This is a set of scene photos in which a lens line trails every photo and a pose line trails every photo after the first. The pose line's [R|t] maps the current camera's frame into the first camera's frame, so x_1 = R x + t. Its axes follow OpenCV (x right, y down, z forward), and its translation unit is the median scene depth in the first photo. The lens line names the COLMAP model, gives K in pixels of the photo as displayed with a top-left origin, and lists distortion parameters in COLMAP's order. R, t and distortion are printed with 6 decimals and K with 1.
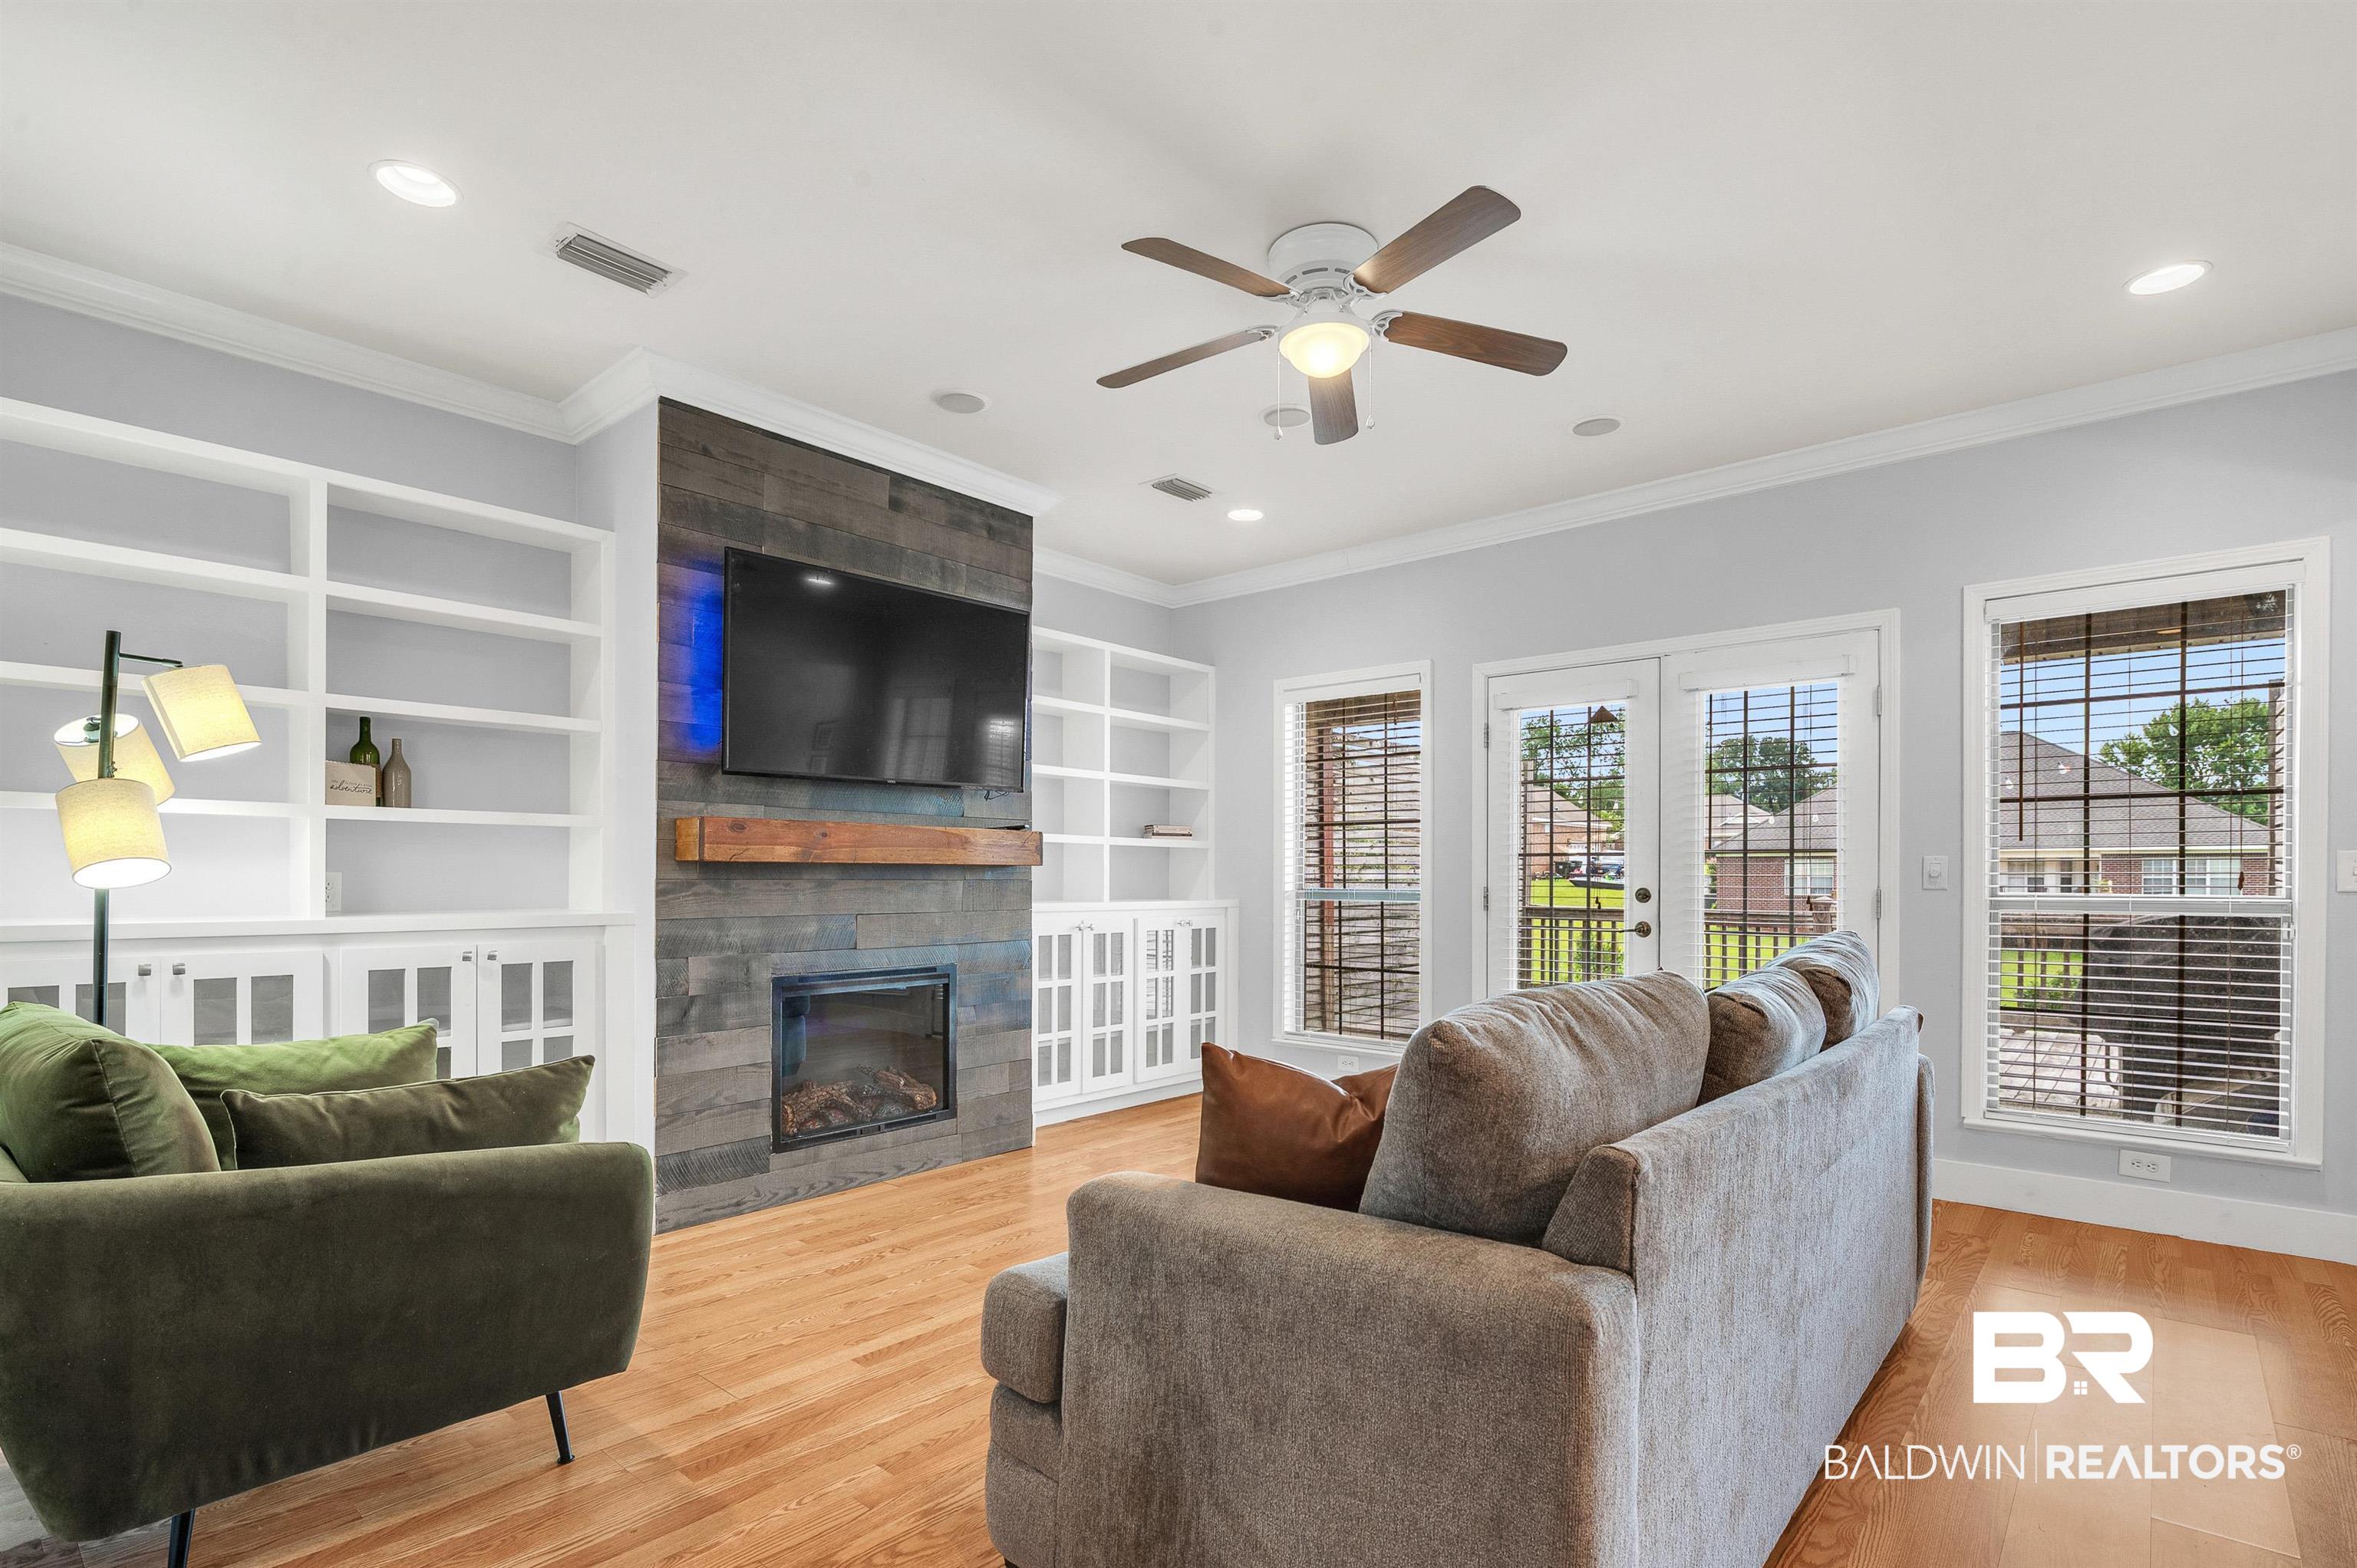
lens RADIAL K [[1134.1, 0, 1188.5], [0, 1134.1, 881.1], [0, 0, 1]] dist [-0.003912, -0.000494]
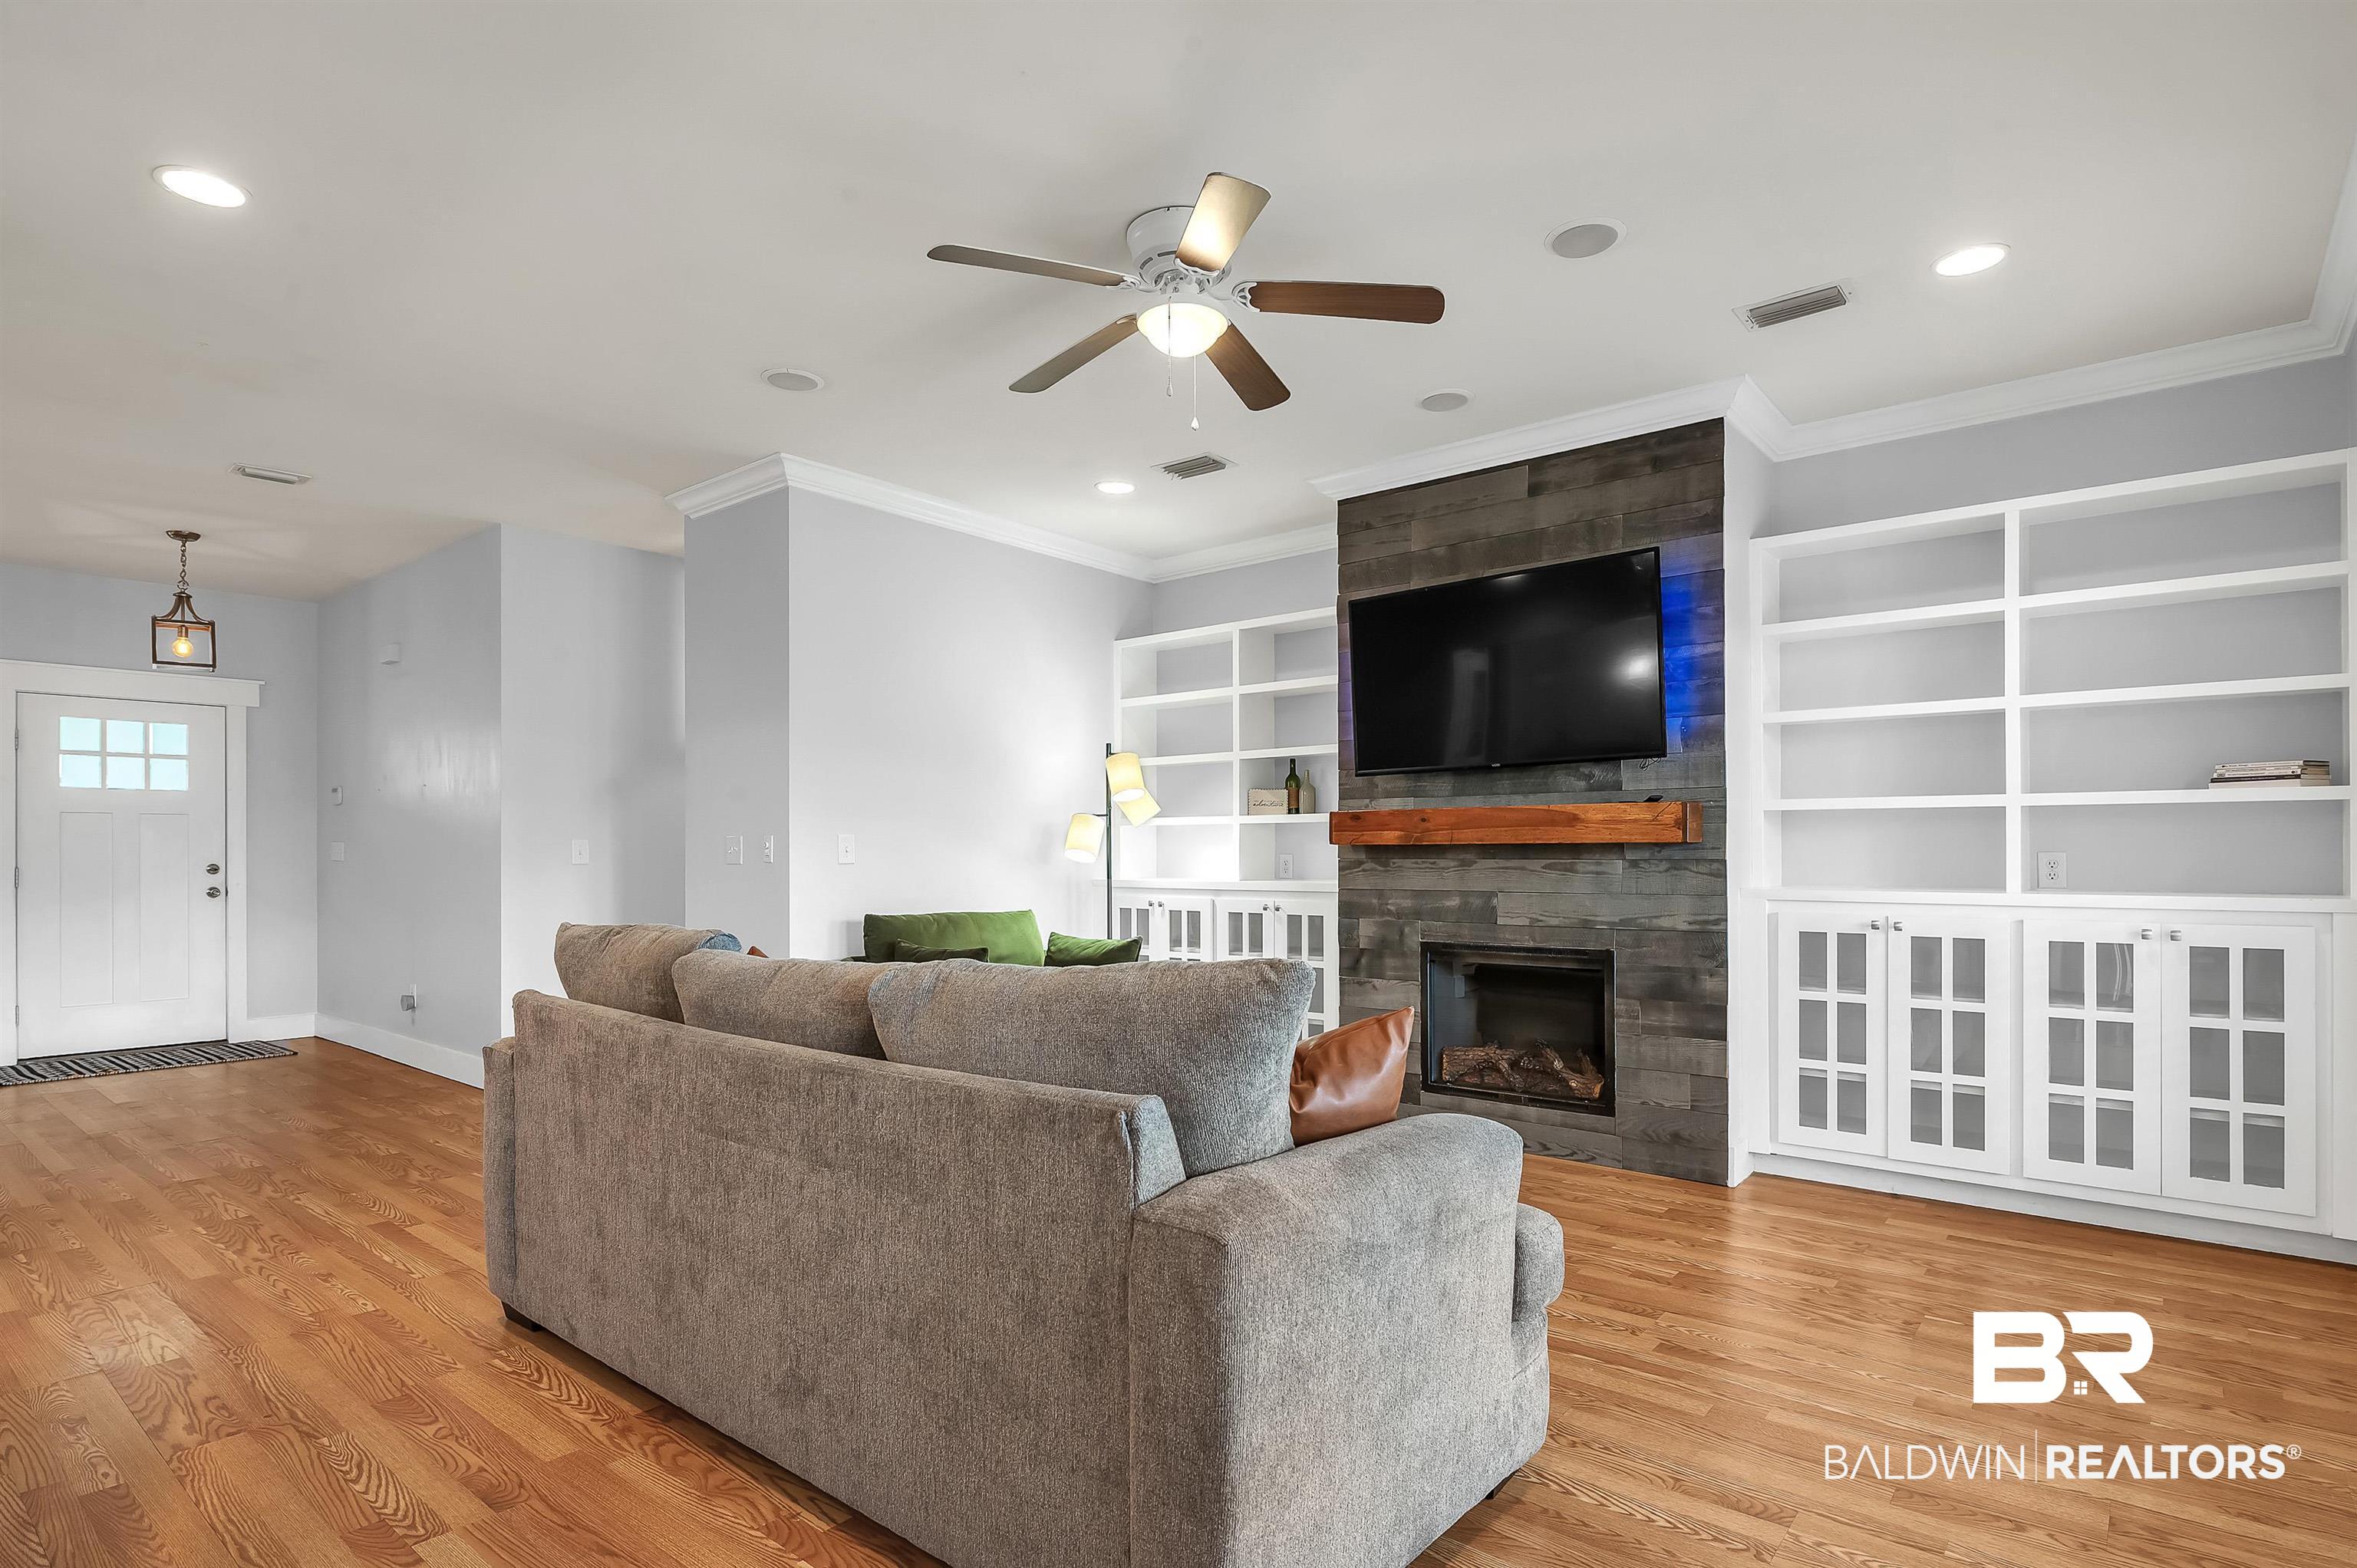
lens RADIAL K [[1170.4, 0, 1185.7], [0, 1170.4, 850.6], [0, 0, 1]] dist [-0.001637, -0.000123]
pose [[0.031894, -0.006517, -0.999470, 0.823394], [-0.001818, 0.999977, -0.006578, -0.001564], [0.999490, 0.002027, 0.031882, 0.693597]]
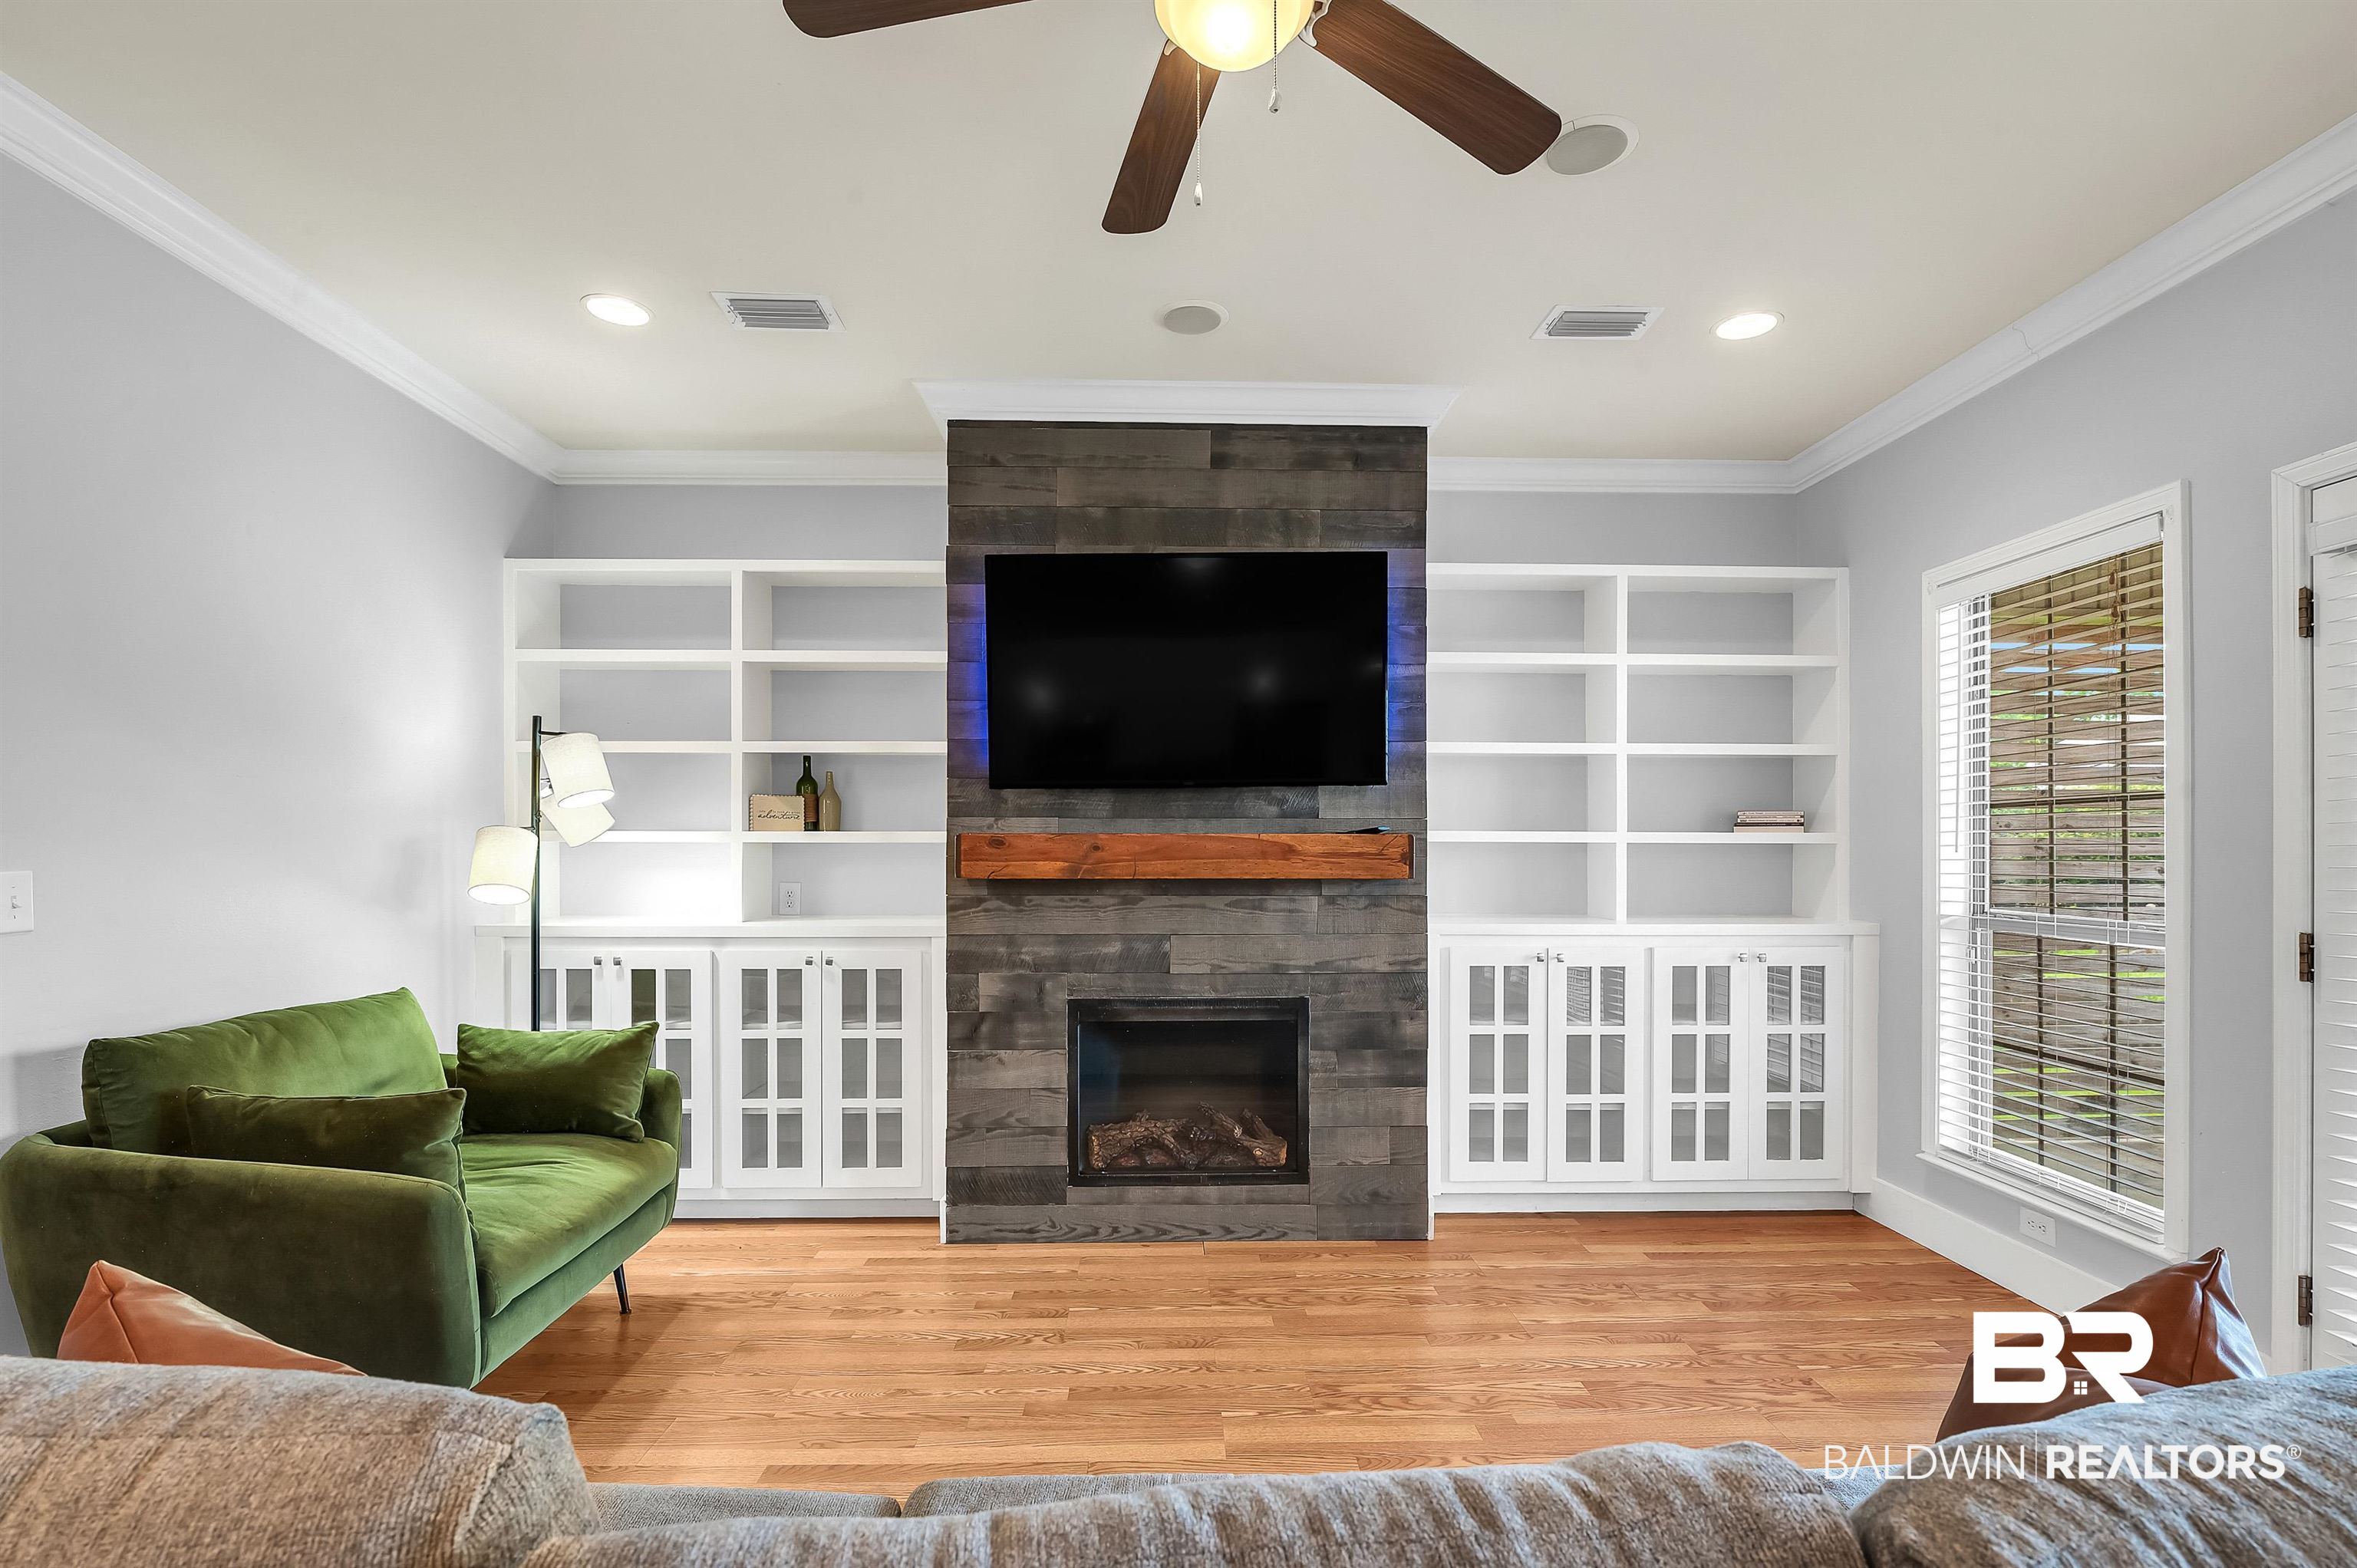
lens RADIAL K [[1102.6, 0, 1178.6], [0, 1102.6, 853.6], [0, 0, 1]] dist [-0.004756, -0.000509]
pose [[0.672177, 0.000226, -0.740391, 0.362838], [-0.001154, 0.999999, -0.000743, -0.034402], [0.740390, 0.001354, 0.672176, 0.437487]]
